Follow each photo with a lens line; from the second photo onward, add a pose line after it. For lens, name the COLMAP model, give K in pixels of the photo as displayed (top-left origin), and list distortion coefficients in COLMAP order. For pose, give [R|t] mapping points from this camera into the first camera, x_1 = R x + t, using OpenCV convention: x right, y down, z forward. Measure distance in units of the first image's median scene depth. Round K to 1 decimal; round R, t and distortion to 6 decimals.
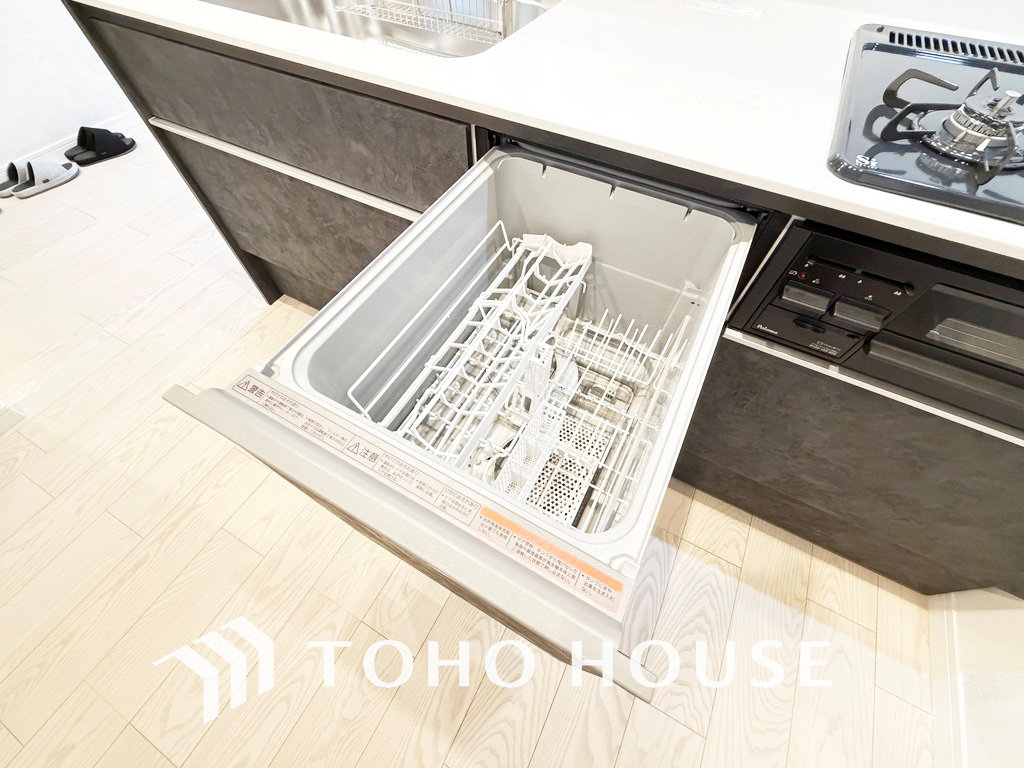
lens RADIAL K [[409.4, 0, 507.7], [0, 409.4, 383.6], [0, 0, 1]] dist [0.000665, -0.000157]
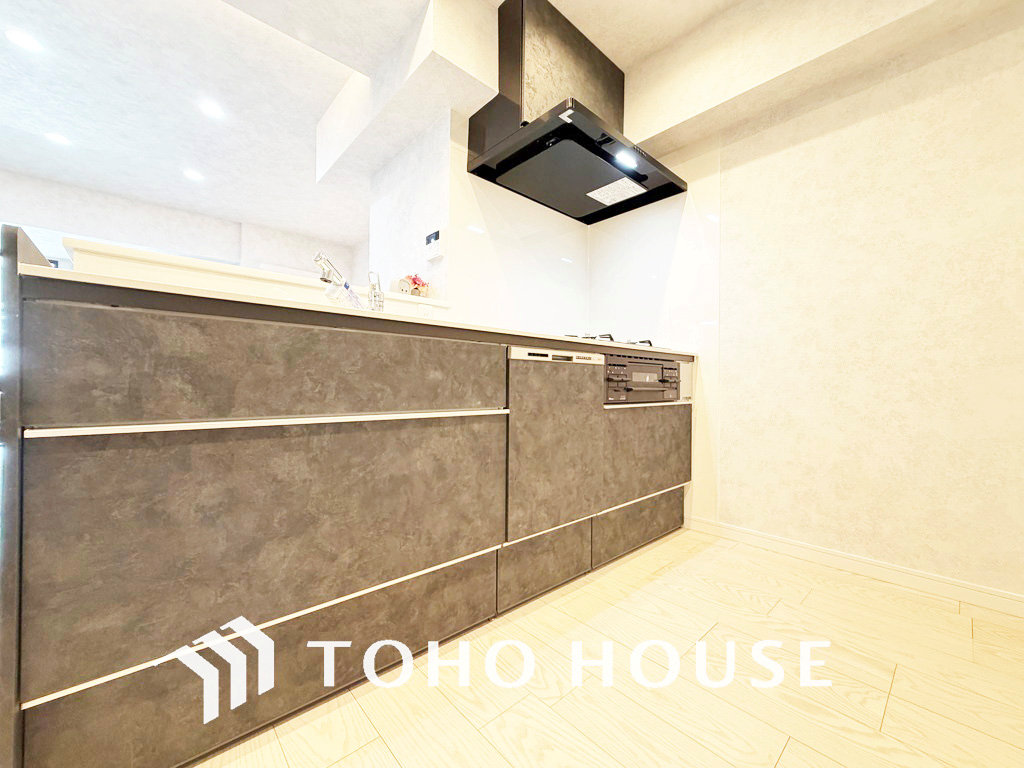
lens RADIAL K [[409.4, 0, 511.3], [0, 409.4, 382.2], [0, 0, 1]] dist [0.000665, -0.000157]
pose [[0.334988, 0.001646, 0.942221, -1.570158], [0.785159, 0.552325, -0.280113, 0.026330], [-0.520873, 0.833628, 0.183730, 0.630733]]
